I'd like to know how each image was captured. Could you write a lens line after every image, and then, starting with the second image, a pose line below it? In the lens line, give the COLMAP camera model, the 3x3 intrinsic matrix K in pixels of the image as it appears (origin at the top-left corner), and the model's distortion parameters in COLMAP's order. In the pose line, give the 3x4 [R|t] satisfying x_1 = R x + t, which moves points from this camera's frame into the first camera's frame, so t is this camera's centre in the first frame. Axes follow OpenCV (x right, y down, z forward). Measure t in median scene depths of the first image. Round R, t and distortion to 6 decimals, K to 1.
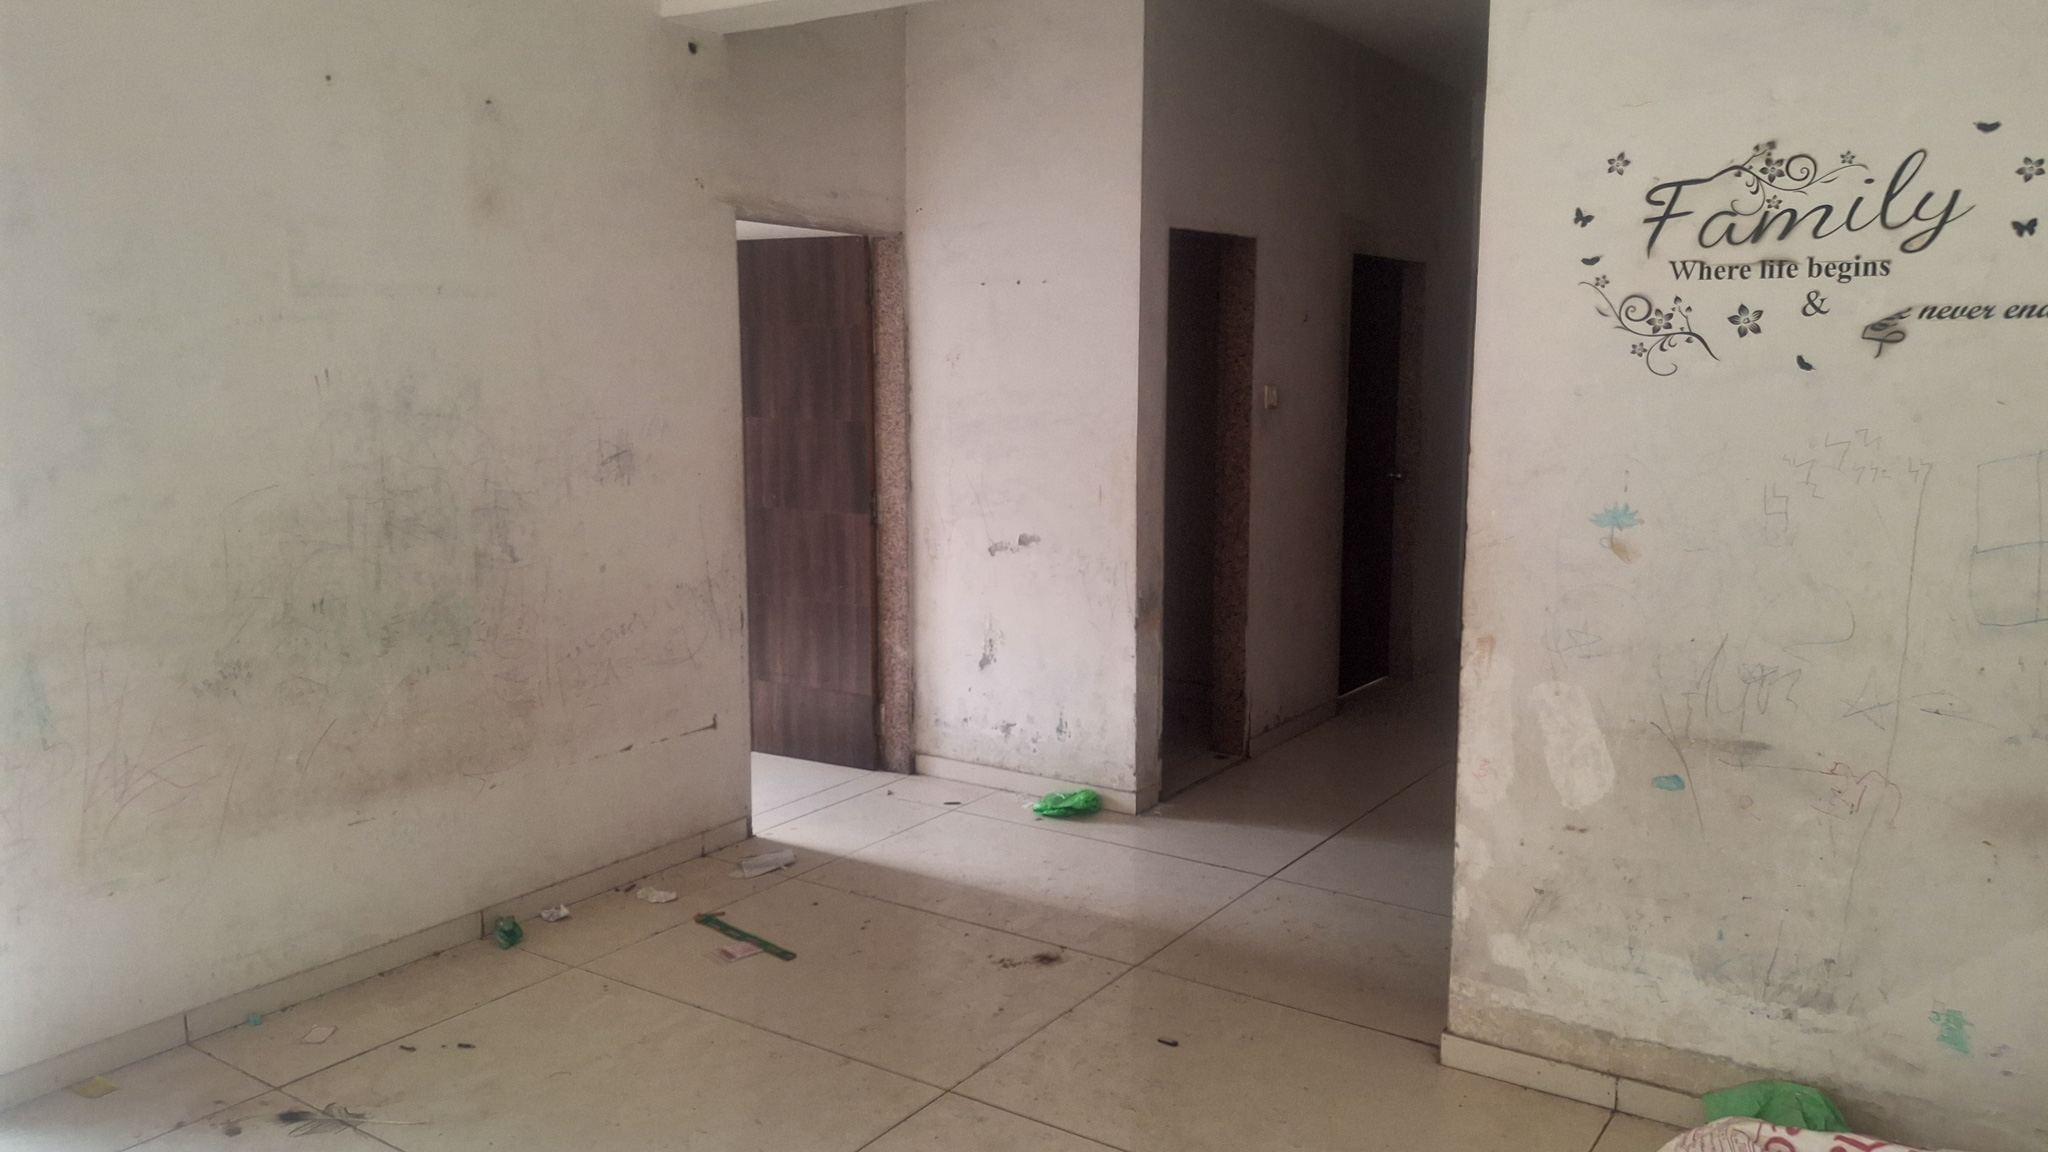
lens RADIAL K [[1513.3, 0, 1023.3], [0, 1513.3, 567.2], [0, 0, 1]] dist [0.064531, -0.123956]
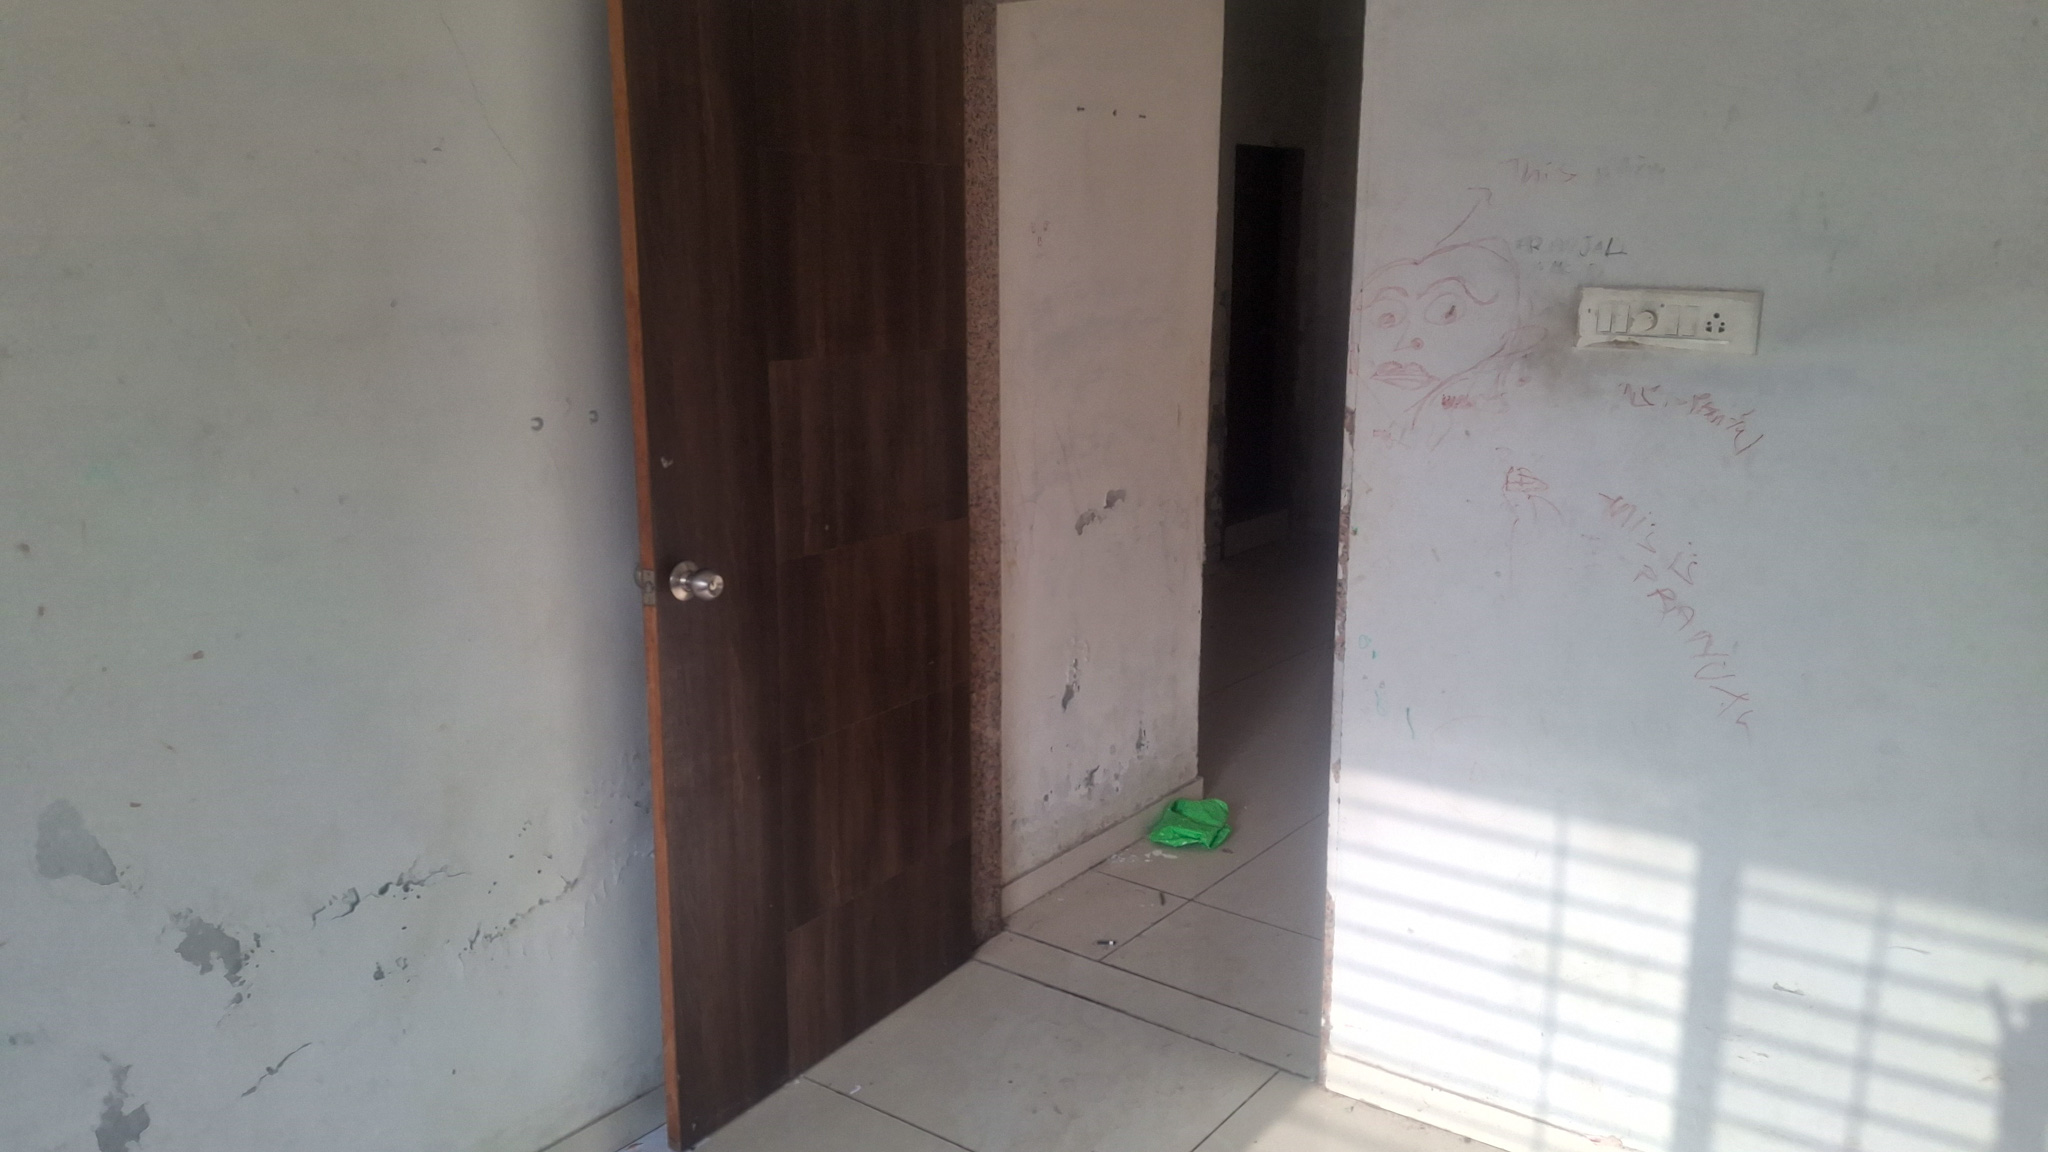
lens RADIAL K [[1513.3, 0, 1023.3], [0, 1513.3, 567.2], [0, 0, 1]] dist [0.064531, -0.123956]
pose [[0.033757, -0.206358, 0.977894, -0.659801], [0.132117, 0.970786, 0.200298, -0.127300], [-0.990659, 0.122435, 0.060034, 0.971554]]
